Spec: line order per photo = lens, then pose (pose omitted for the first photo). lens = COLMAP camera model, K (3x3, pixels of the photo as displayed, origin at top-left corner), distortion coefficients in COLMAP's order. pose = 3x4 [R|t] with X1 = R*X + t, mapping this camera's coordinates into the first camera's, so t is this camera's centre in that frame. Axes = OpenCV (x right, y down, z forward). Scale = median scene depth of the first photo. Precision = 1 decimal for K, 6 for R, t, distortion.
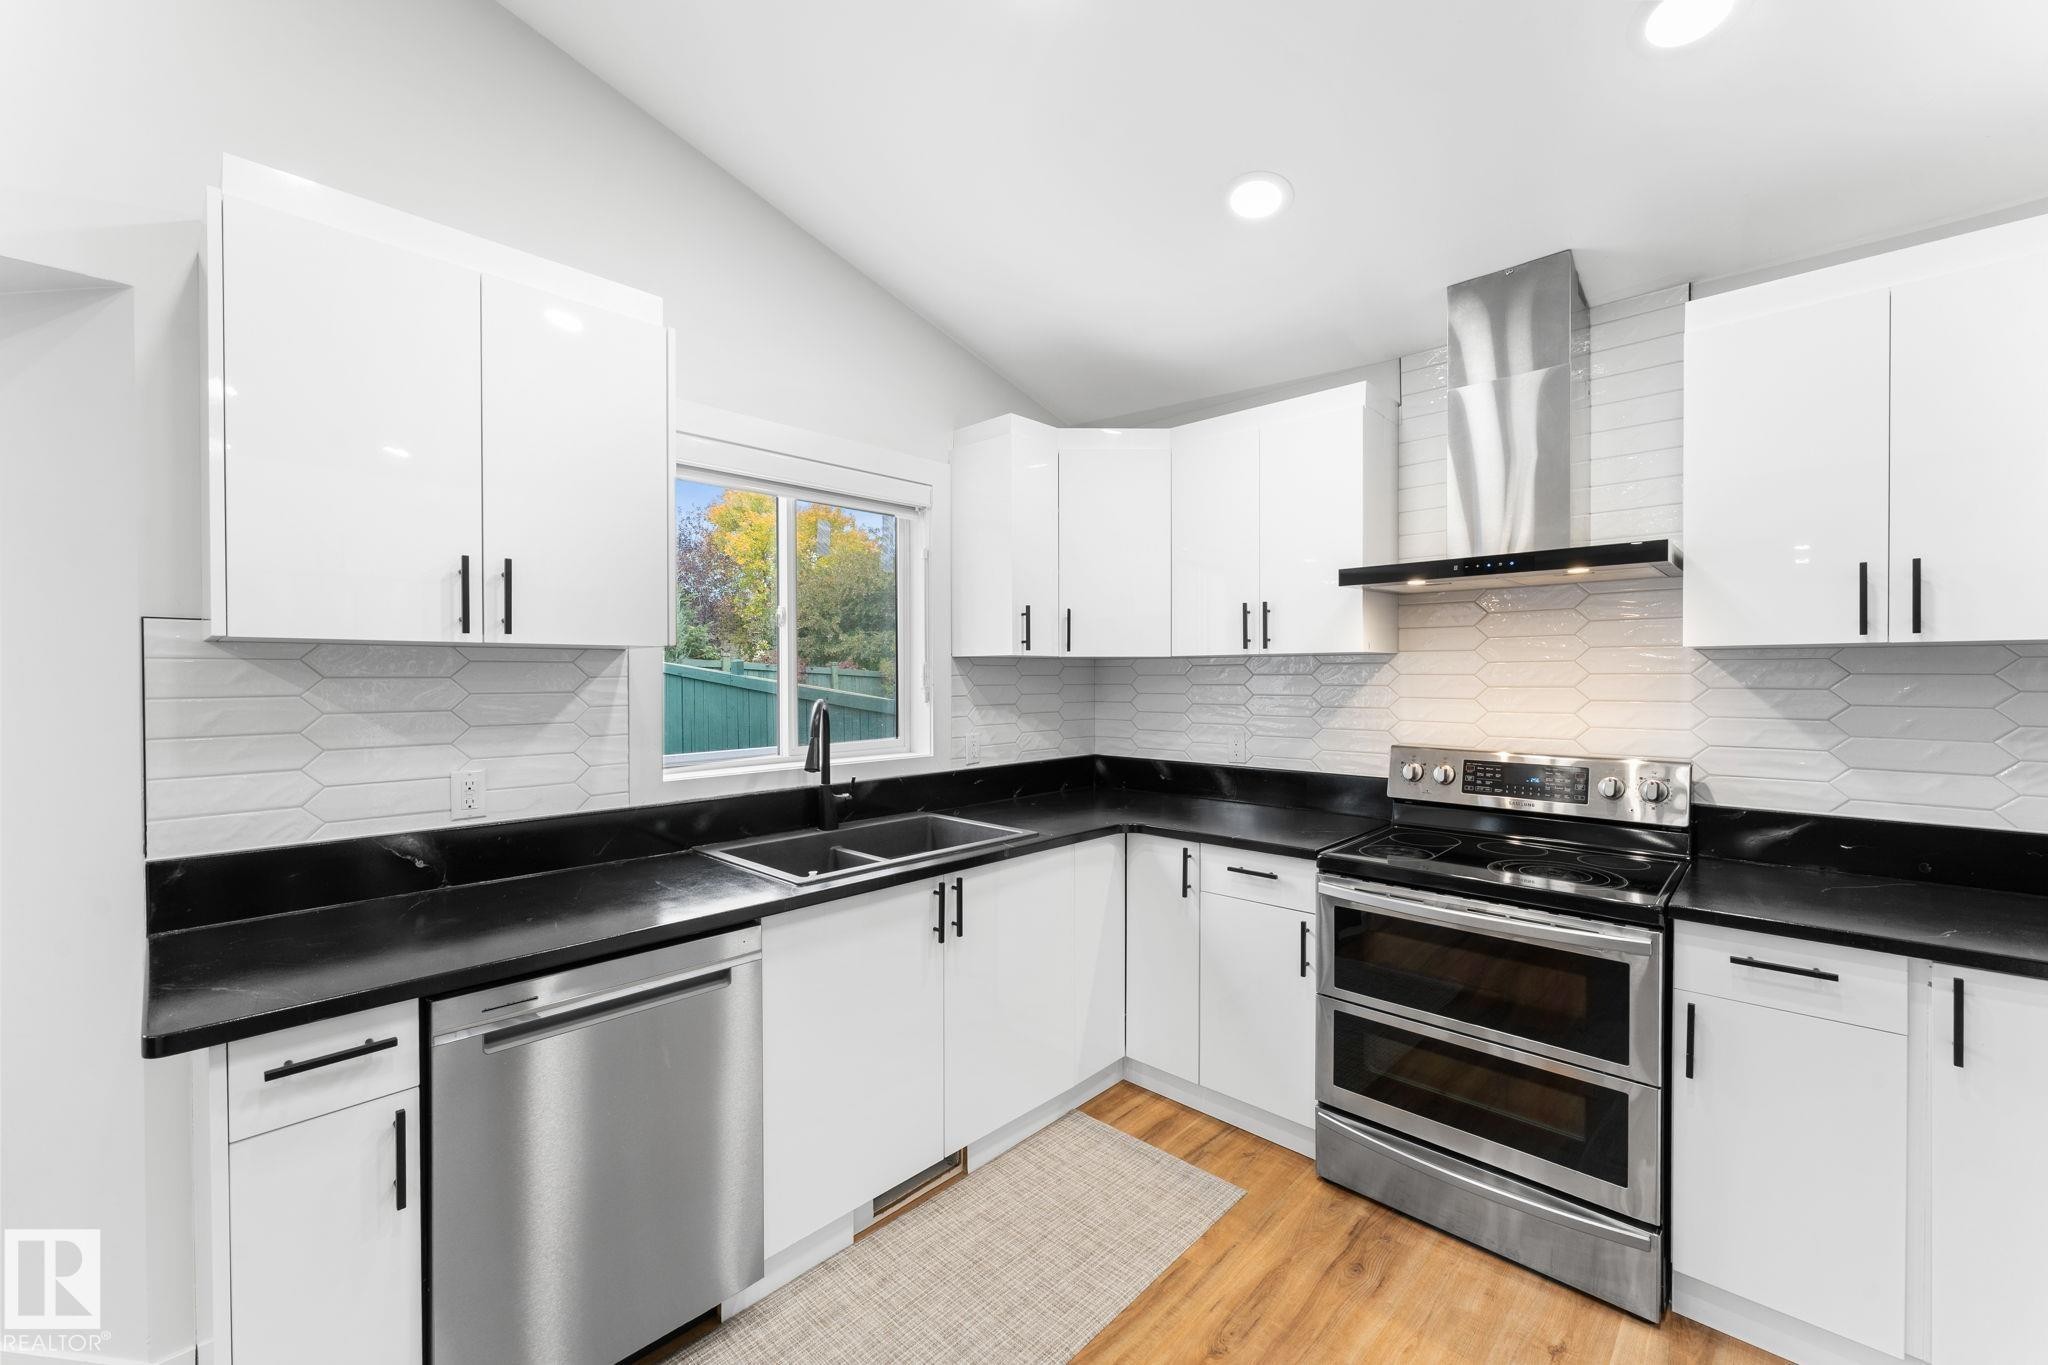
lens RADIAL K [[825.7, 0, 1022.3], [0, 825.7, 681.0], [0, 0, 1]] dist [0.002812, -0.000394]
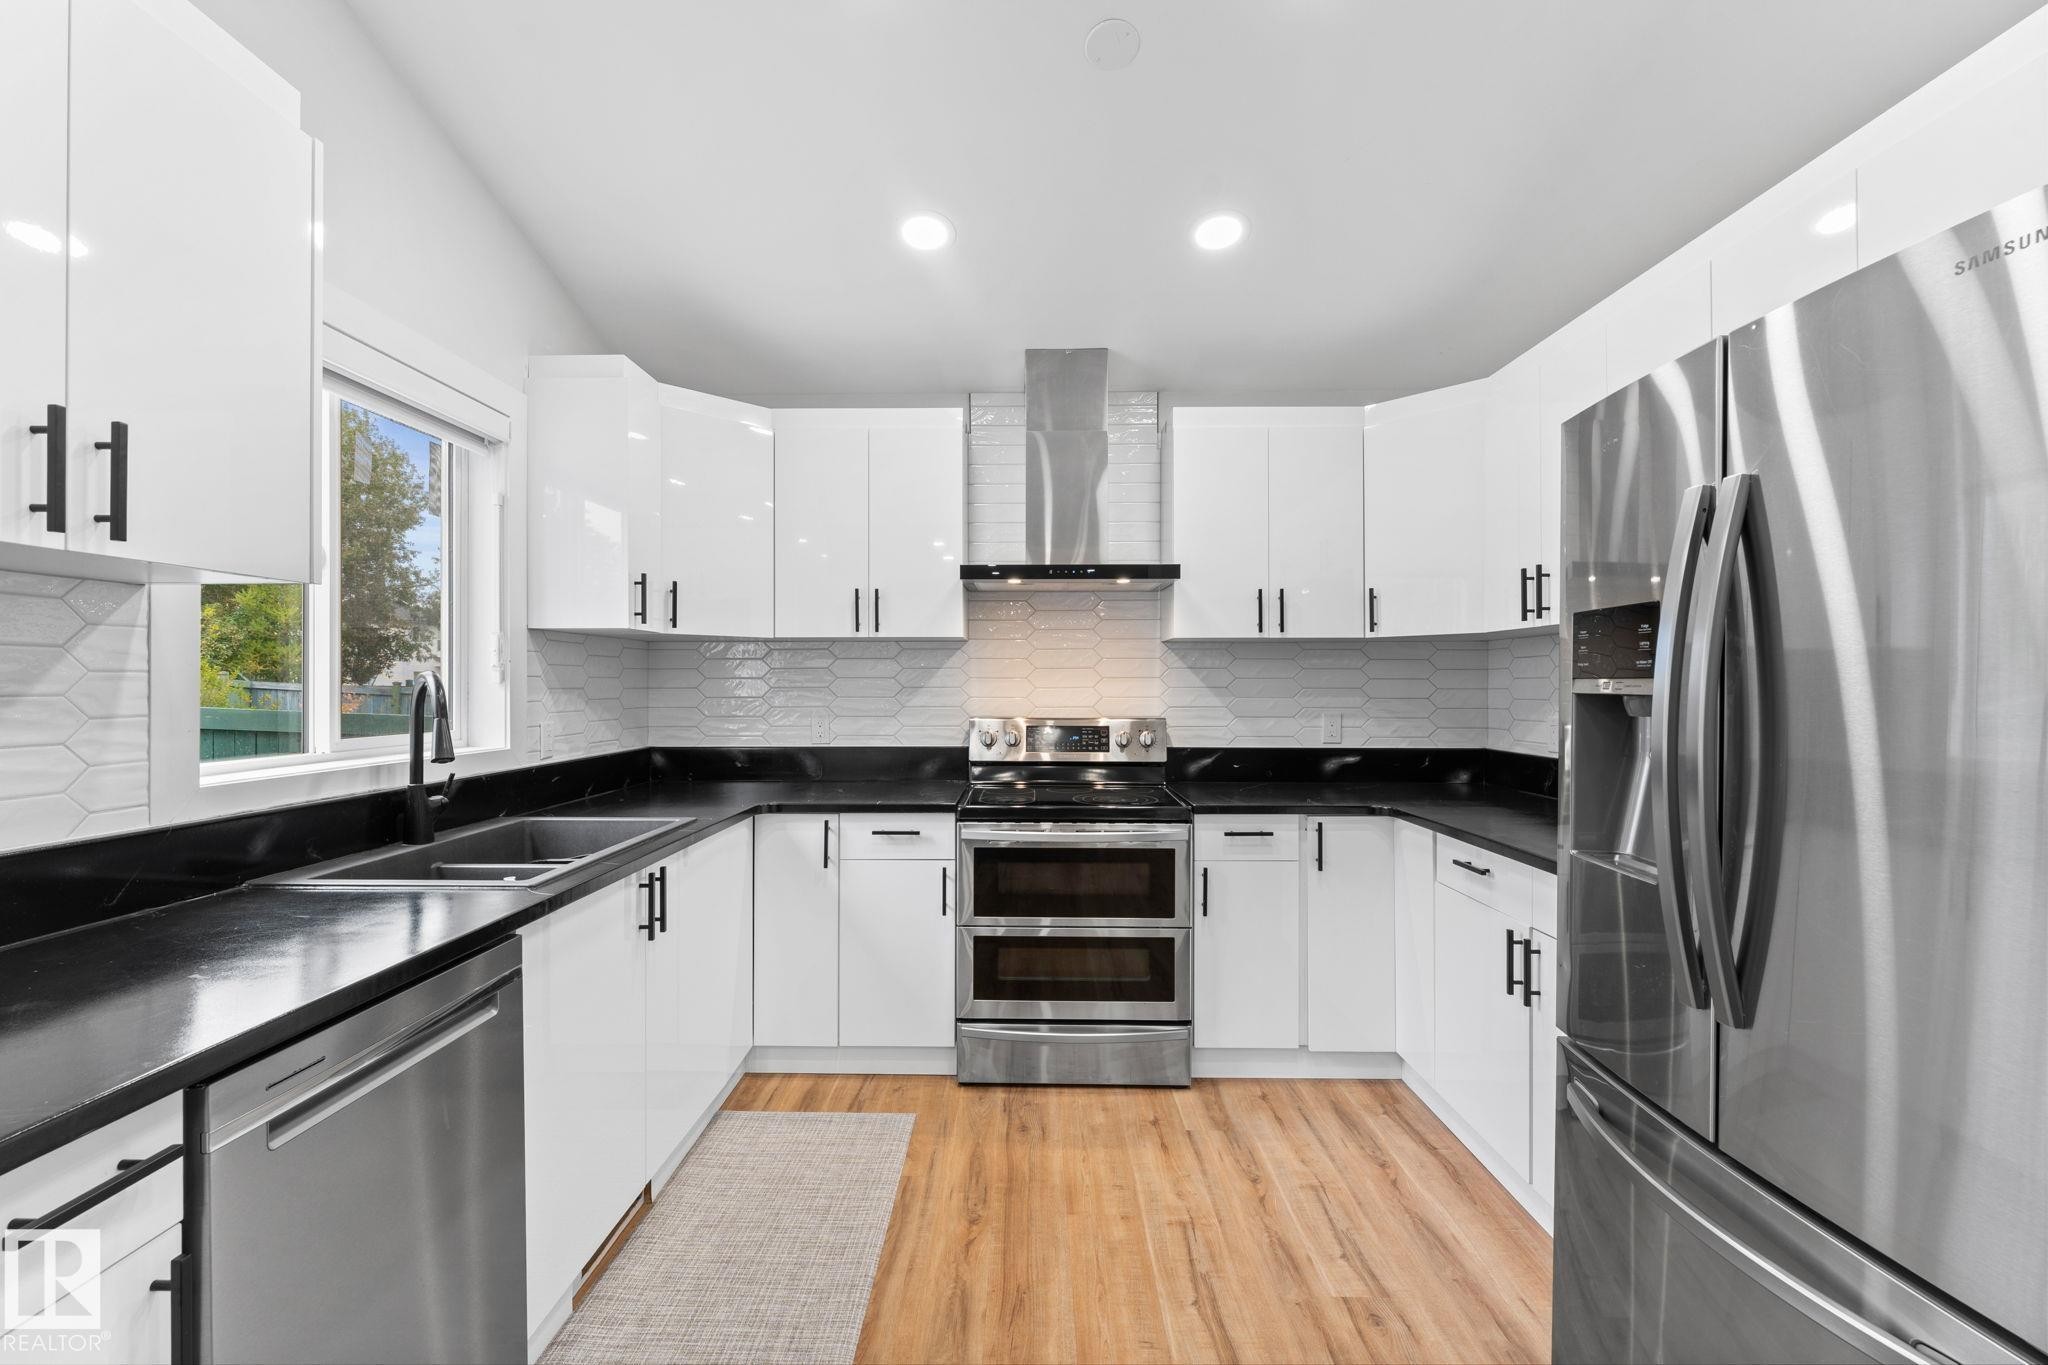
lens RADIAL K [[881.3, 0, 1028.0], [0, 881.3, 682.4], [0, 0, 1]] dist [-0.004825, -0.000318]
pose [[0.728726, 0.001941, 0.684802, -0.427615], [0.004760, 0.999957, -0.007900, 0.044888], [-0.684788, 0.009017, 0.728686, 0.025475]]
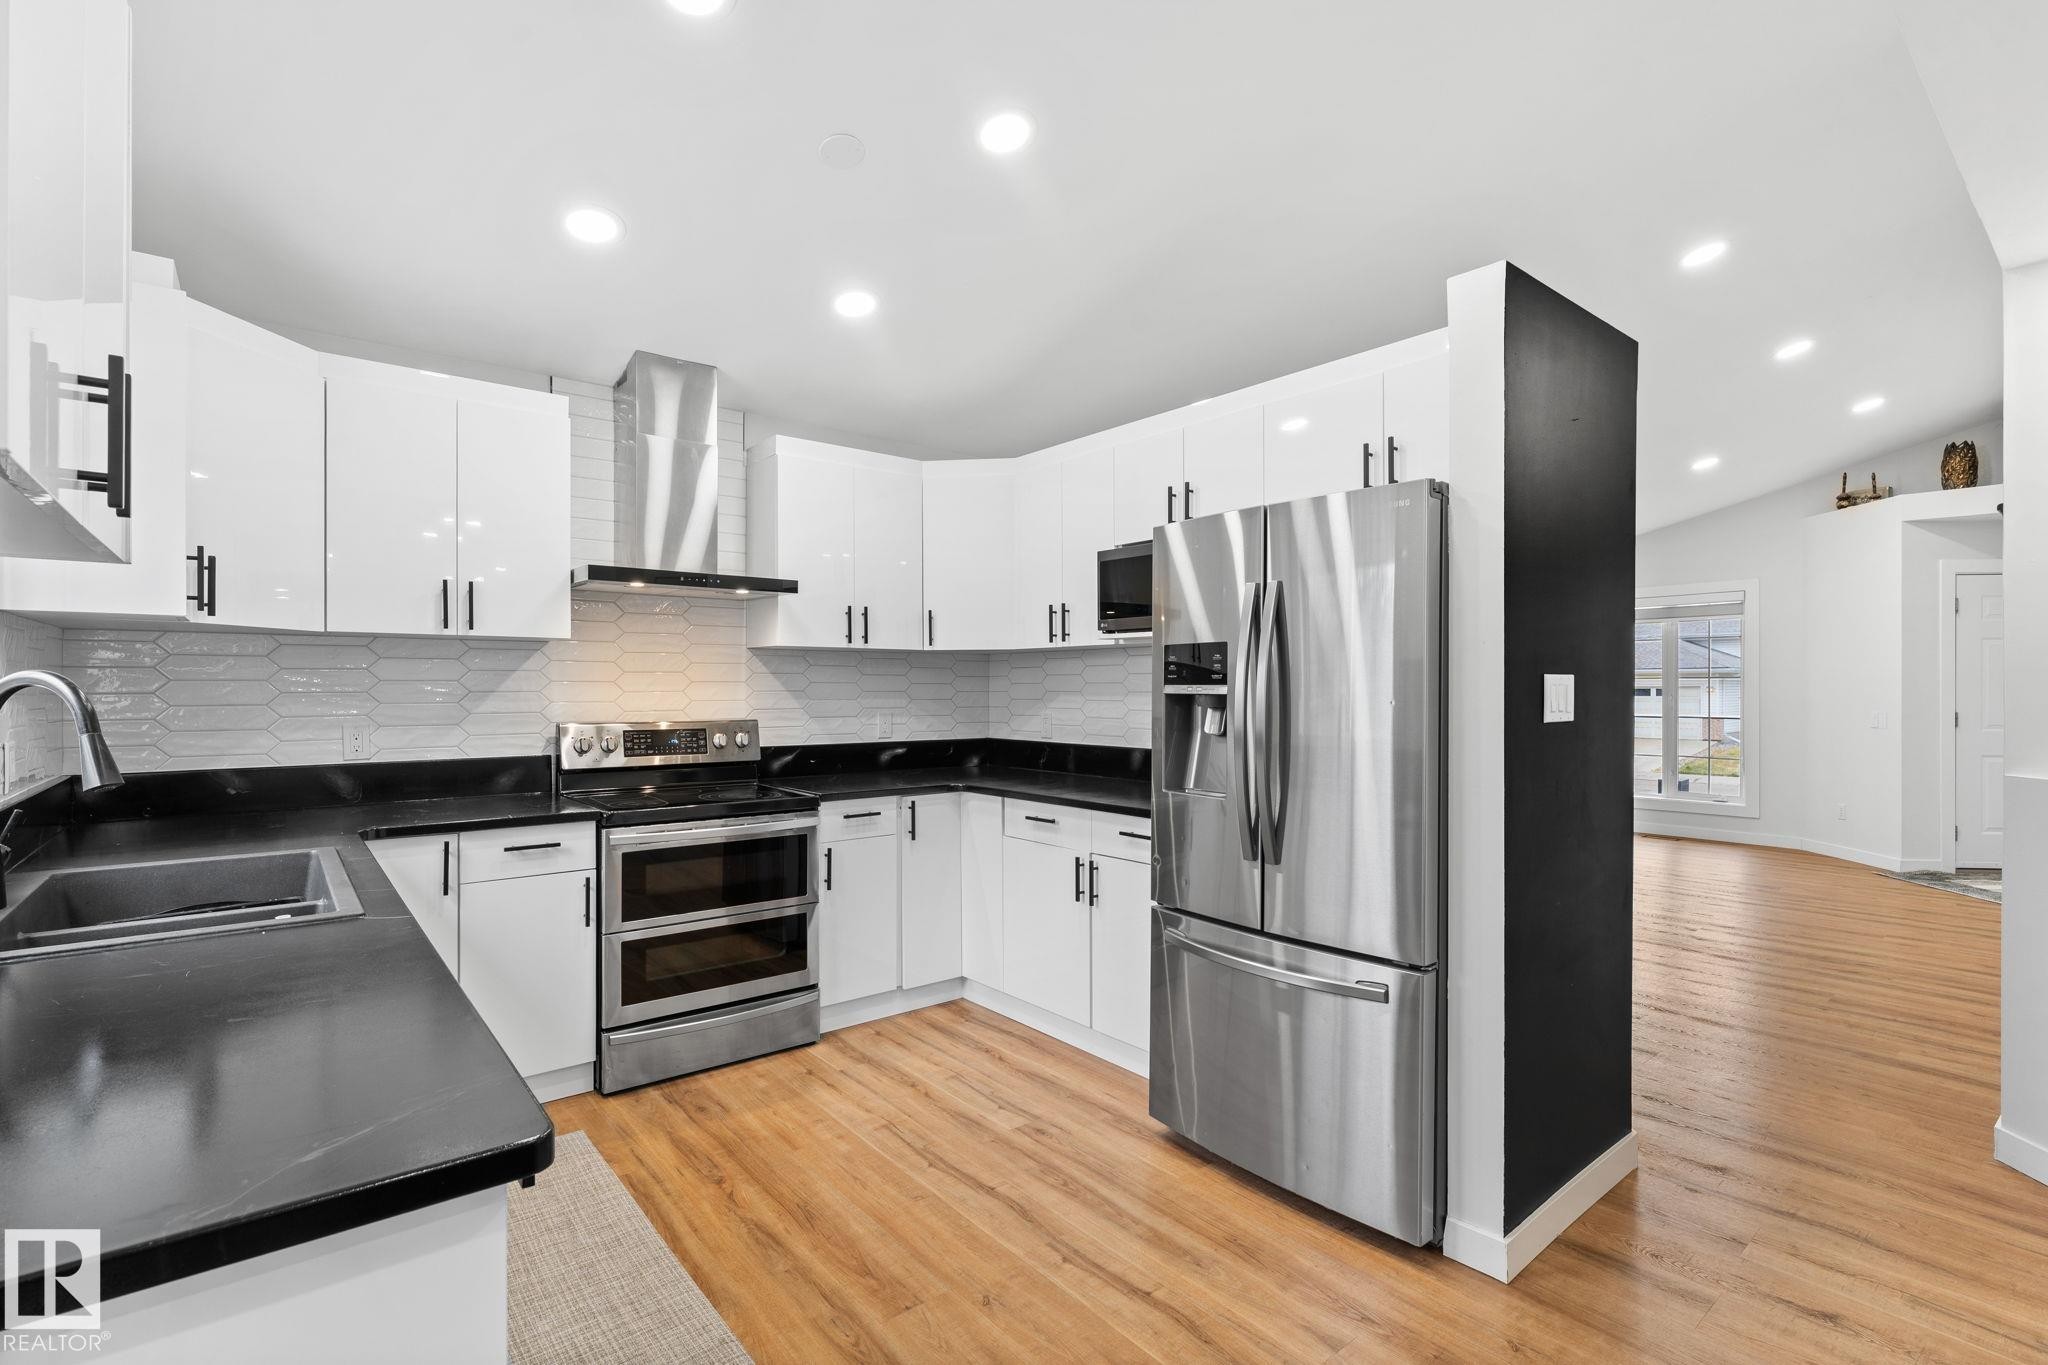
lens RADIAL K [[921.2, 0, 1024.9], [0, 921.2, 687.8], [0, 0, 1]] dist [-0.002185, 0.000459]
pose [[0.122711, 0.000580, 0.992442, -0.845697], [0.007371, 0.999972, -0.001496, 0.042847], [-0.992415, 0.007499, 0.122703, 0.268007]]
